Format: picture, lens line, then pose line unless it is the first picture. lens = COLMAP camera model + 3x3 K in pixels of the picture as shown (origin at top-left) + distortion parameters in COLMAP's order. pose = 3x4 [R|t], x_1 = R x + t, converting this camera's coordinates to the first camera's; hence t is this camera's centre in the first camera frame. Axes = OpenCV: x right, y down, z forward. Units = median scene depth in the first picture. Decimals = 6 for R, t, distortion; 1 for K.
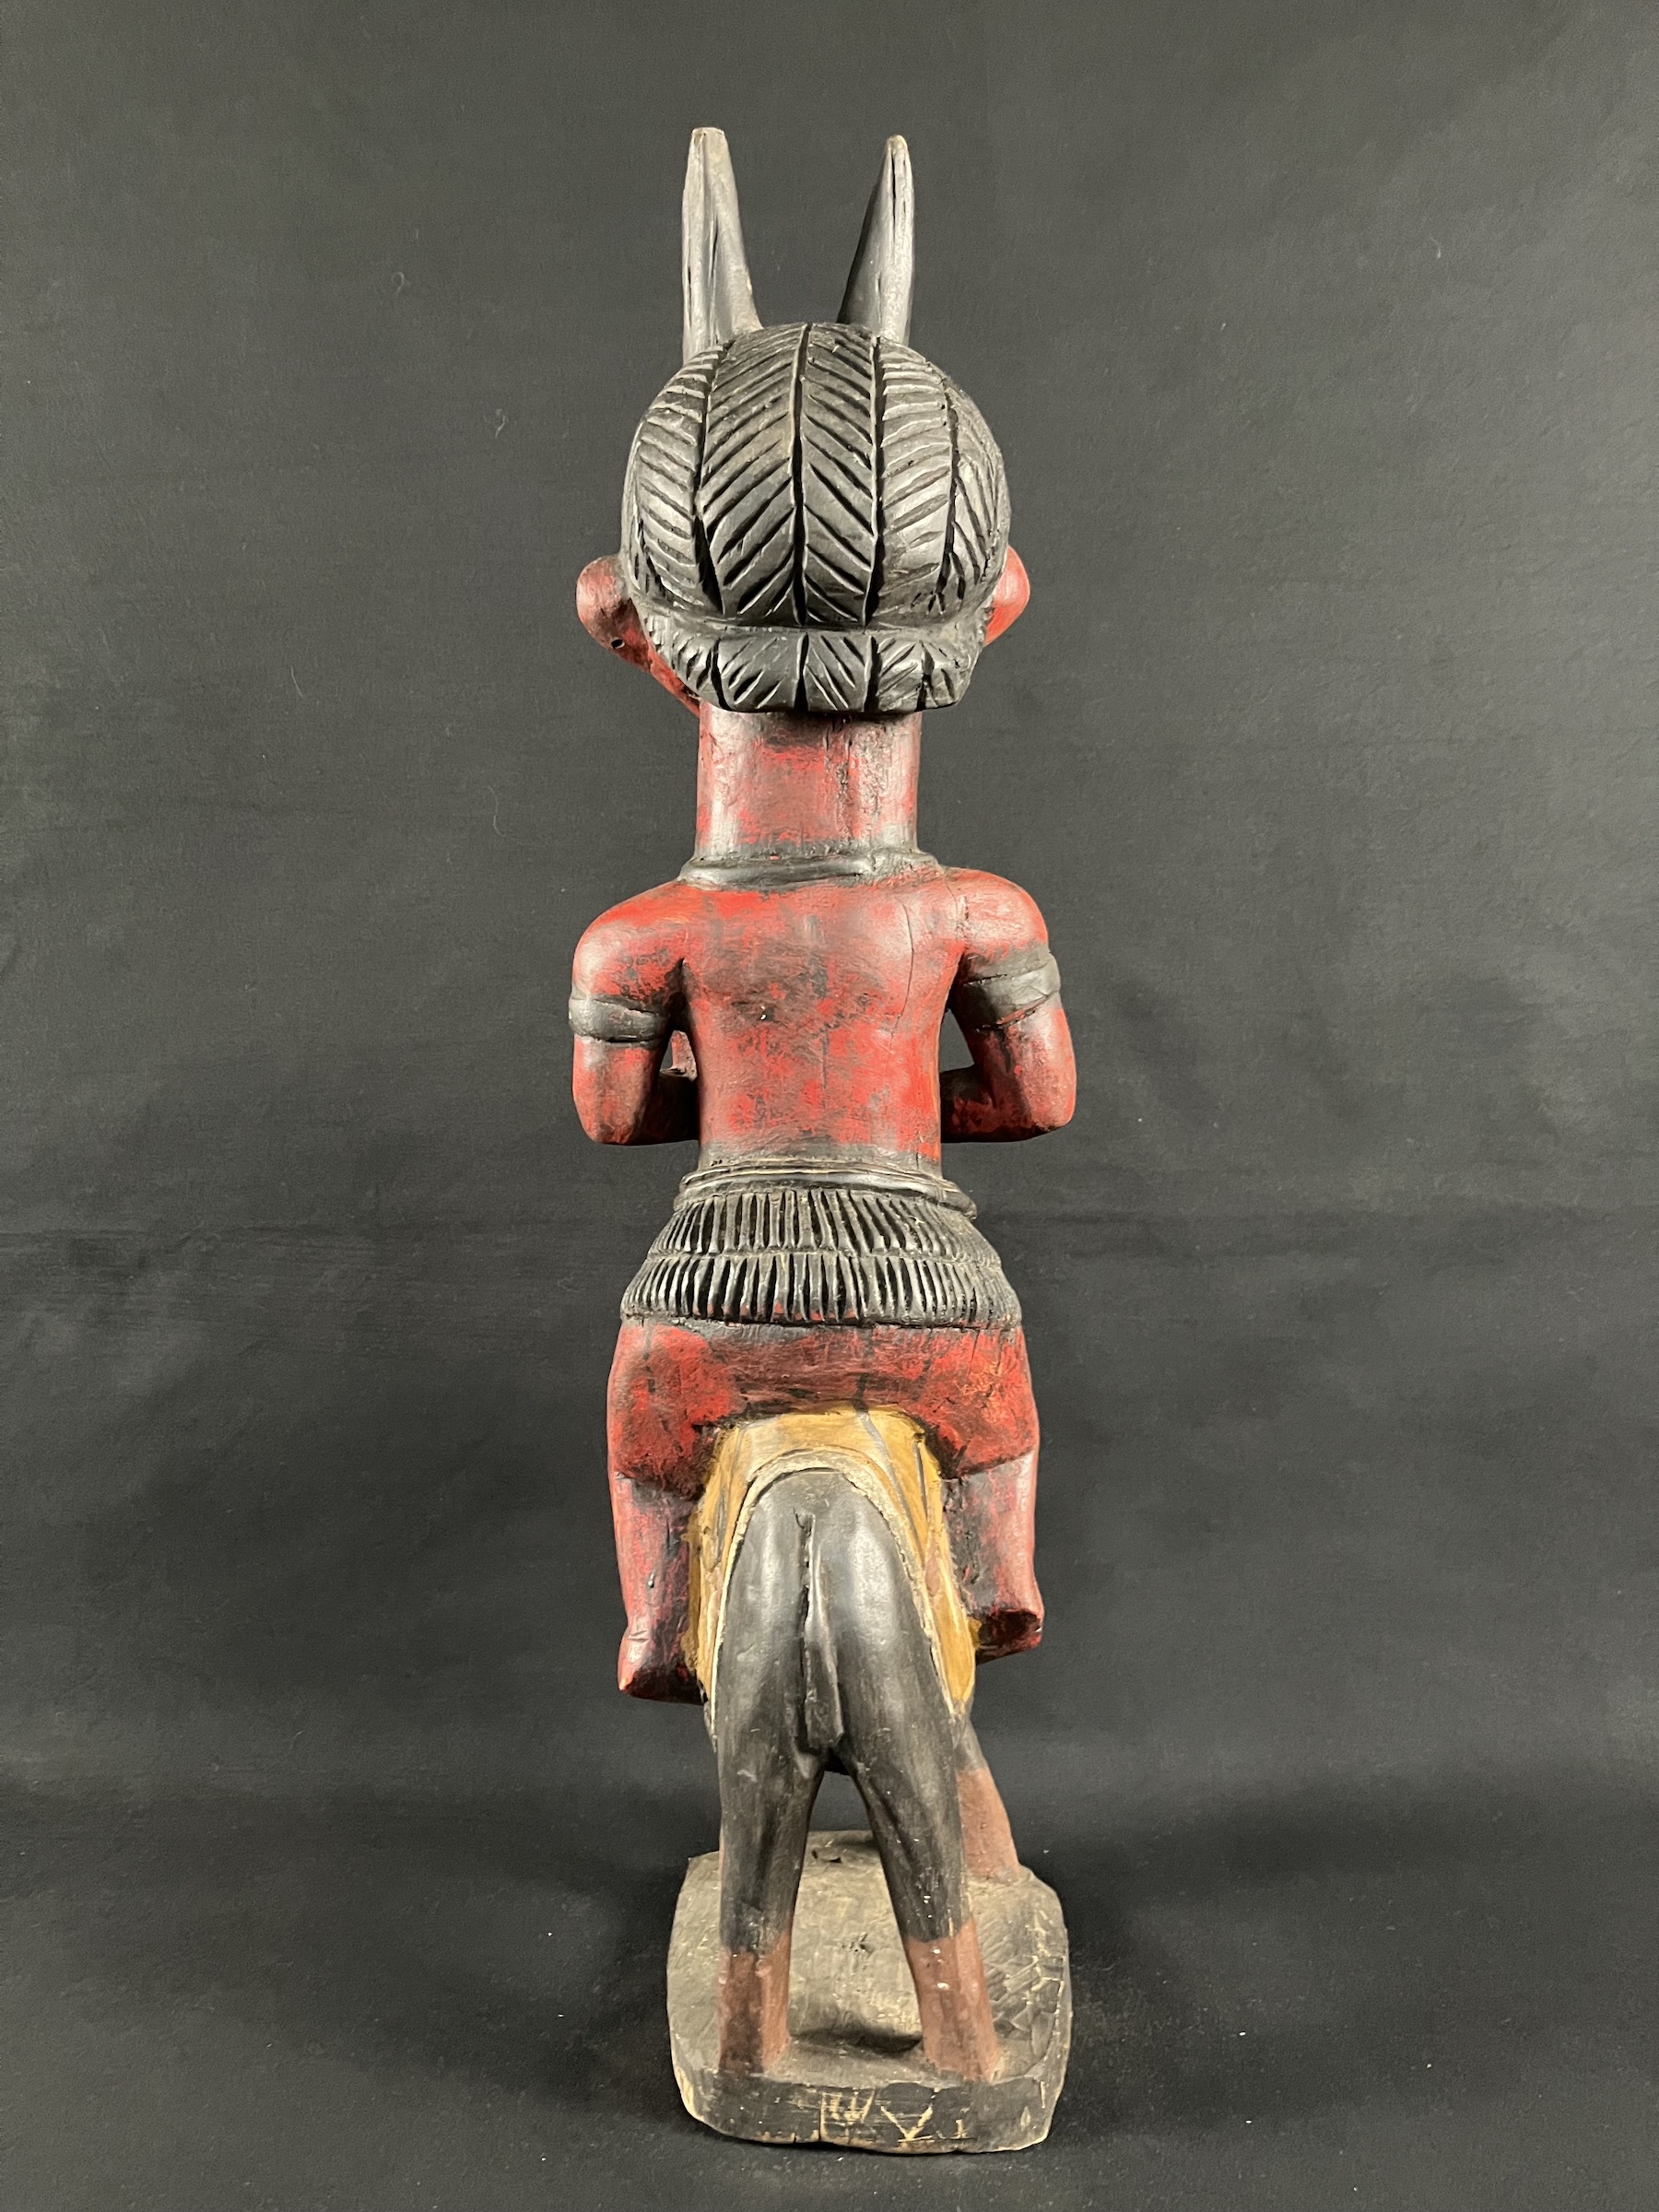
lens RADIAL K [[1656.2, 0, 821.3], [0, 1656.2, 1121.8], [0, 0, 1]] dist [0.036403, -0.045061]
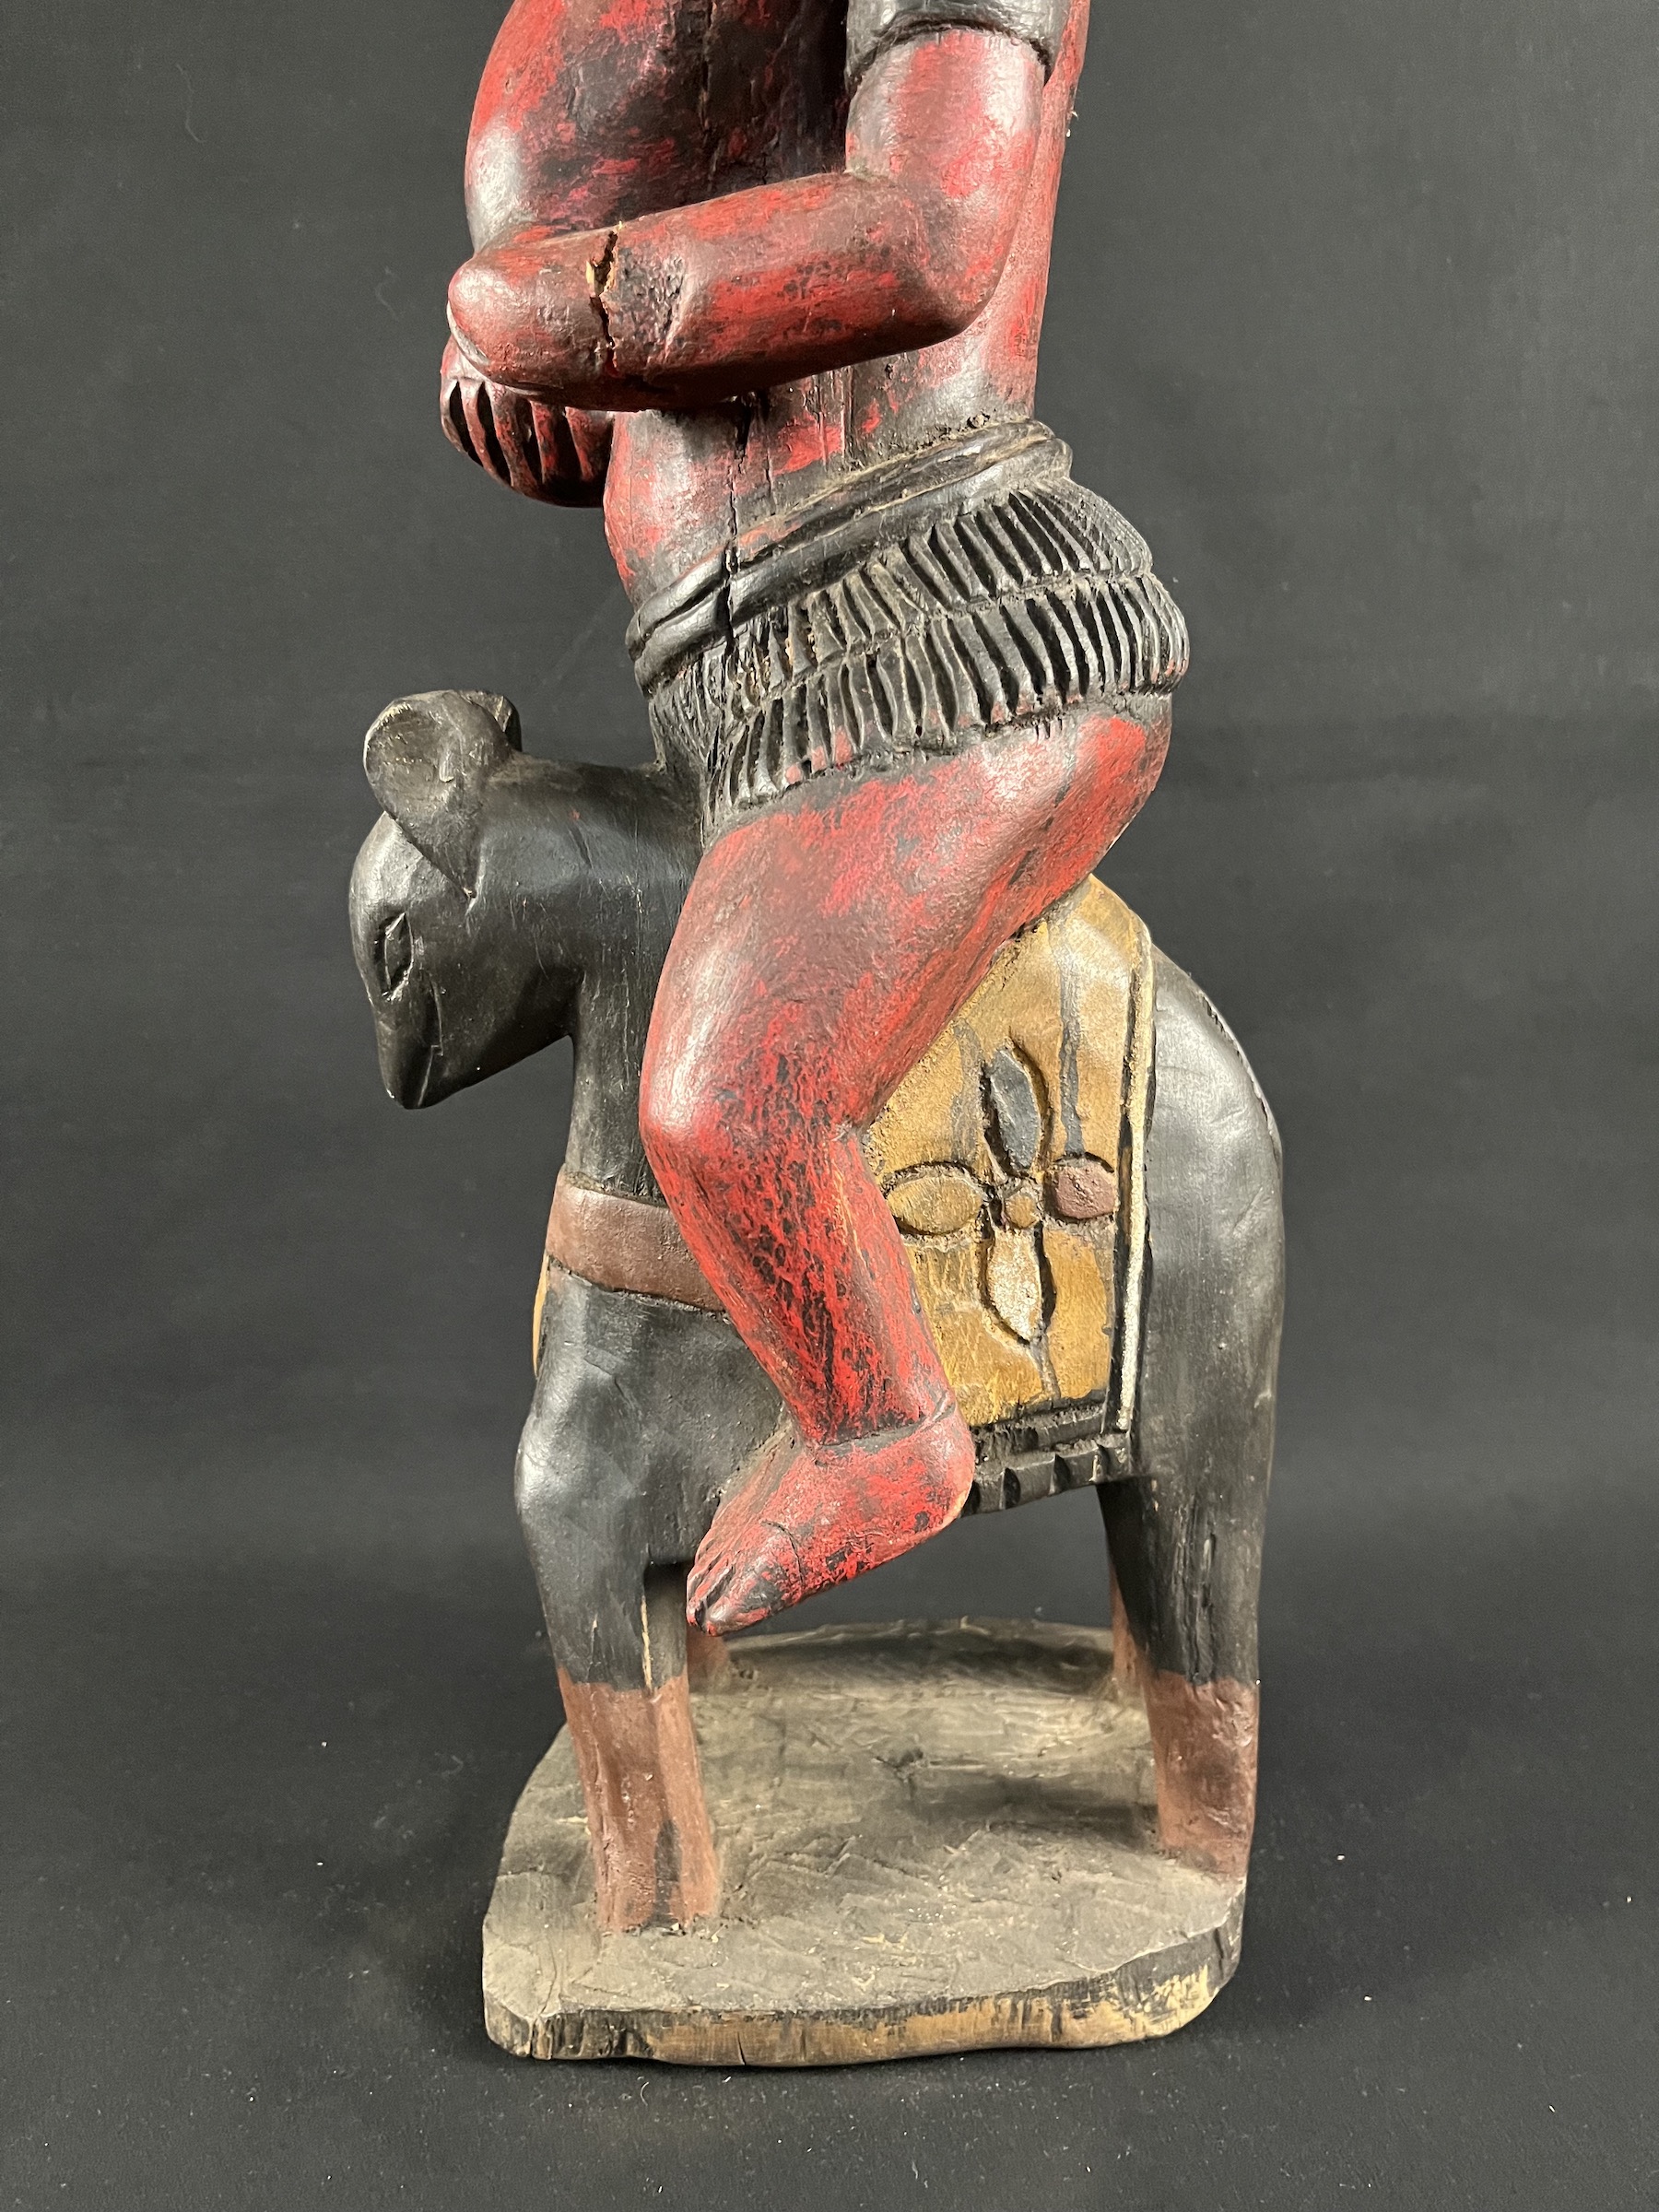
lens RADIAL K [[1656.2, 0, 828.0], [0, 1656.2, 1127.8], [0, 0, 1]] dist [0.036403, -0.045061]
pose [[0.999491, -0.020901, 0.024104, 0.030061], [0.017853, 0.992565, 0.120397, 0.137814], [-0.026441, -0.119906, 0.992433, 0.303430]]
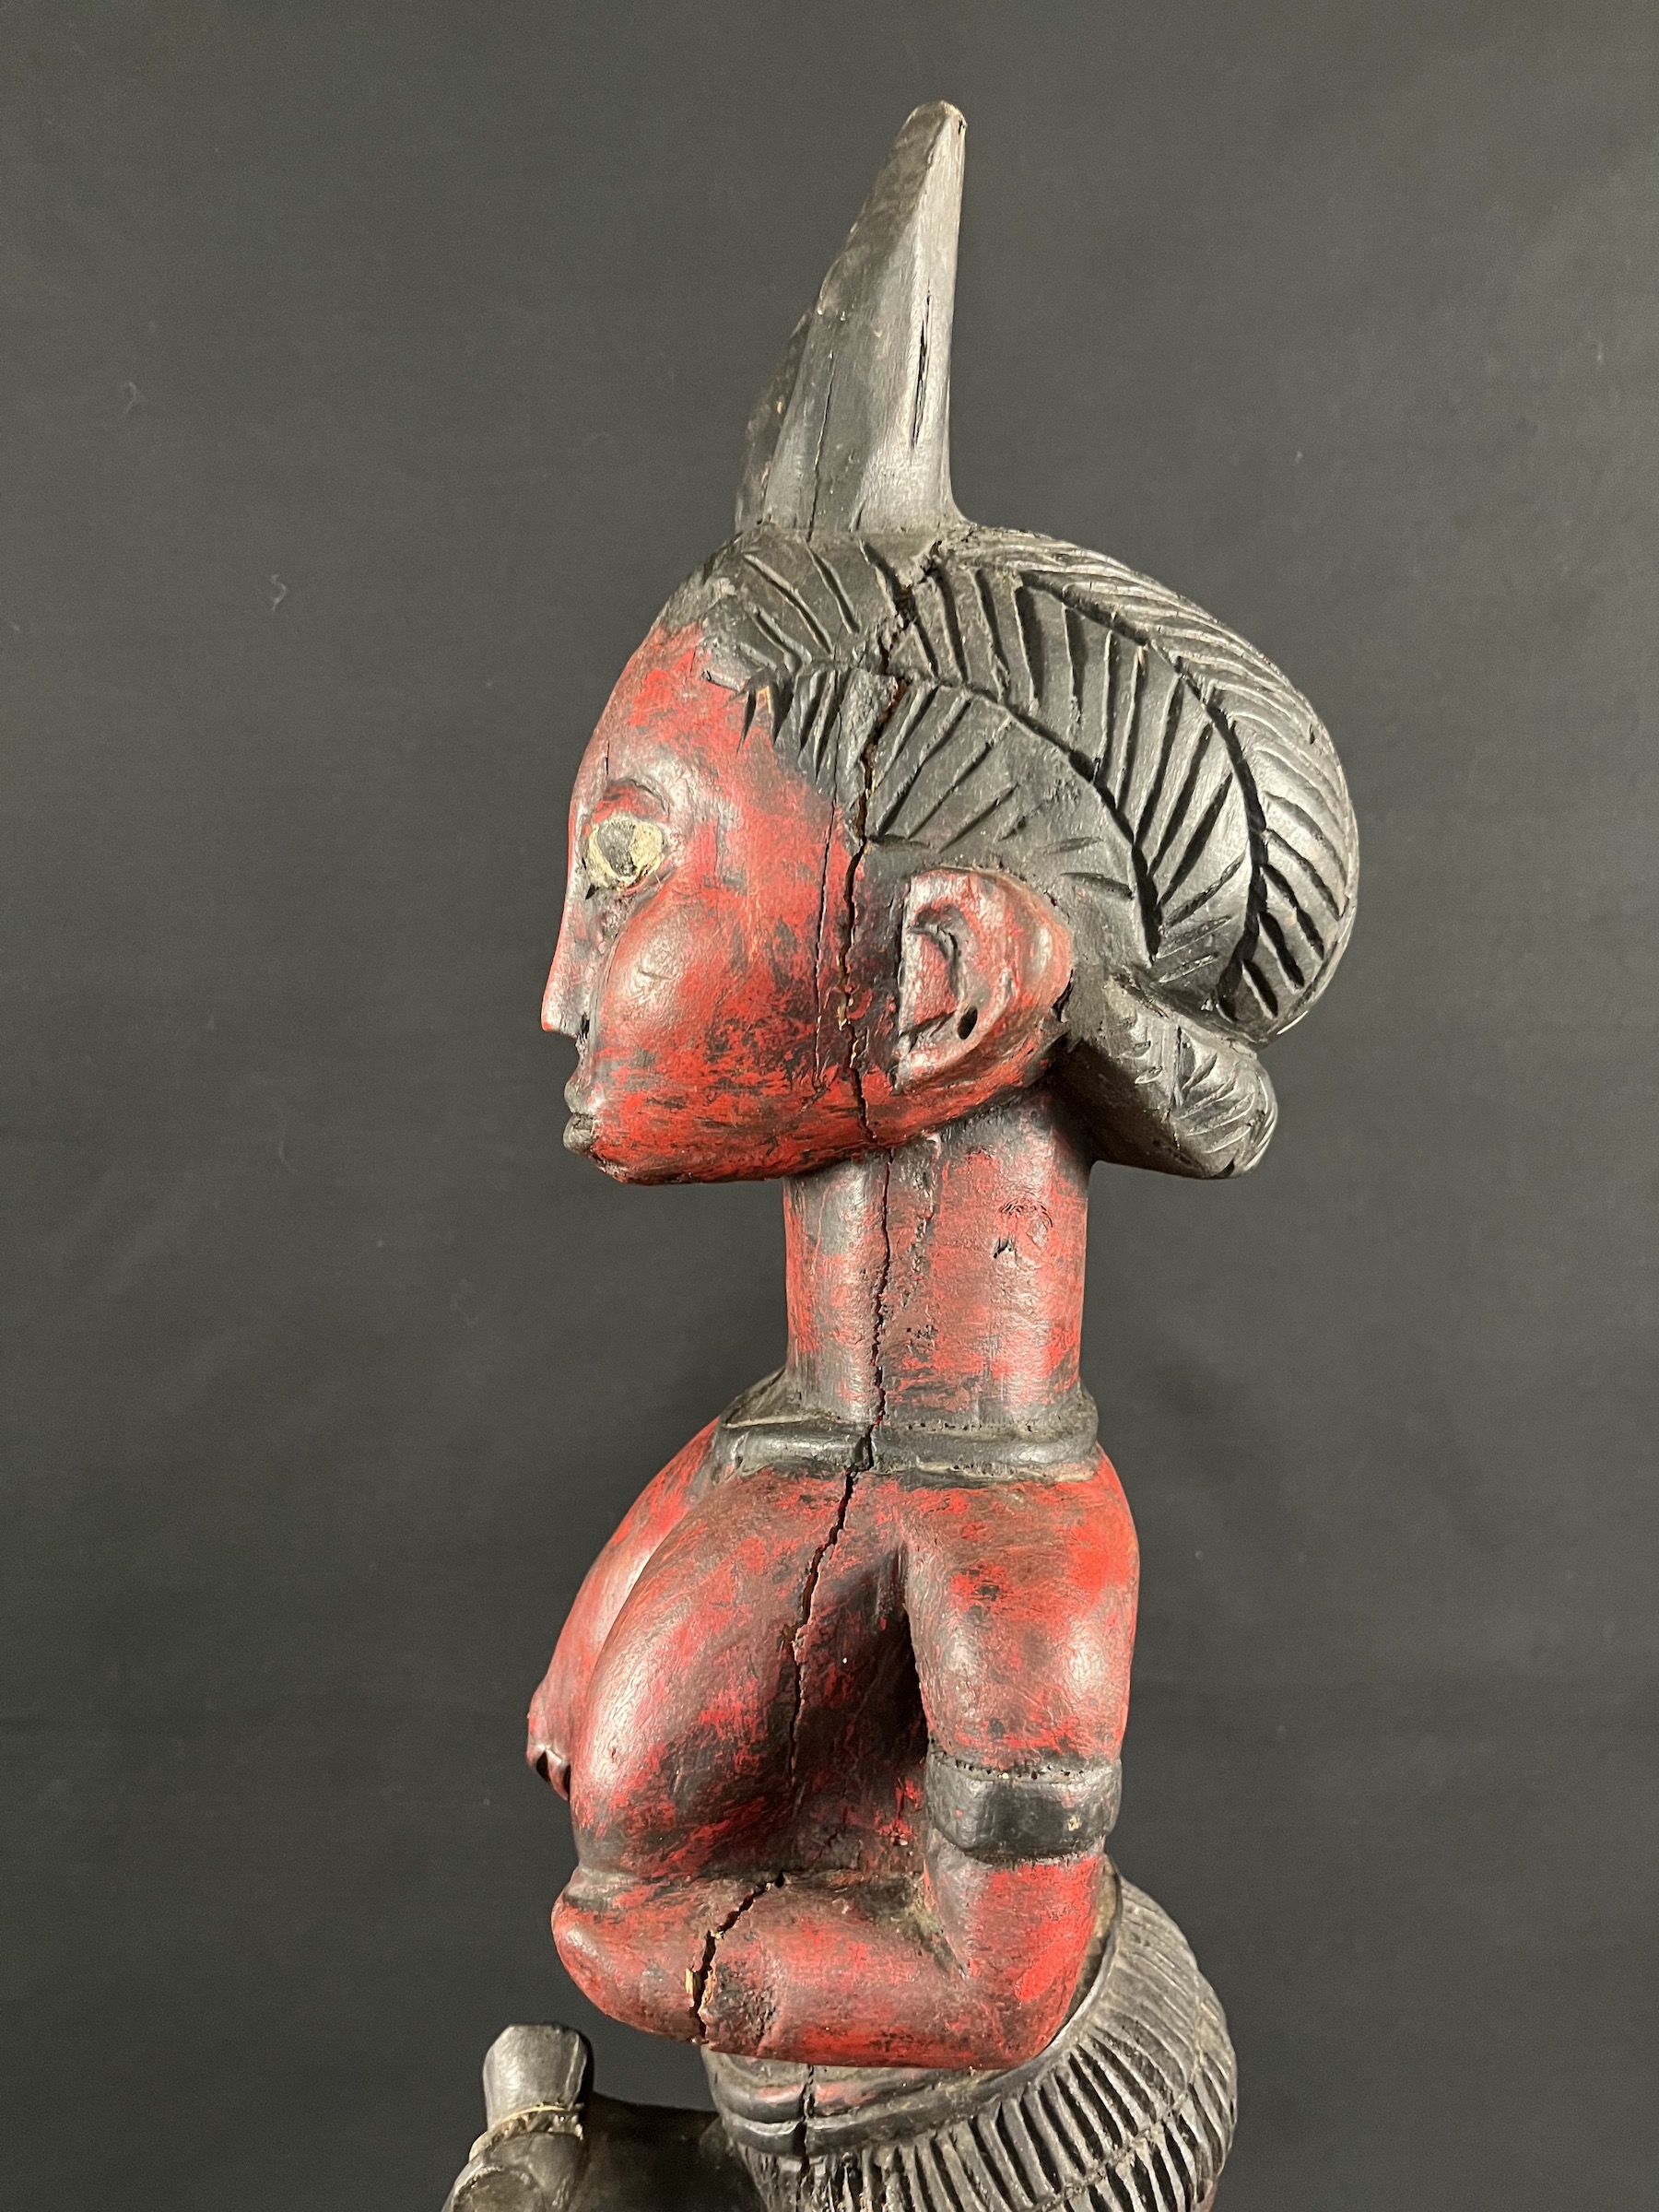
lens RADIAL K [[1656.2, 0, 829.3], [0, 1656.2, 1118.5], [0, 0, 1]] dist [0.036403, -0.045061]
pose [[0.999514, -0.014290, 0.027714, 0.016847], [0.014499, 0.999868, -0.007365, -0.187284], [-0.027605, 0.007764, 0.999589, 0.289528]]
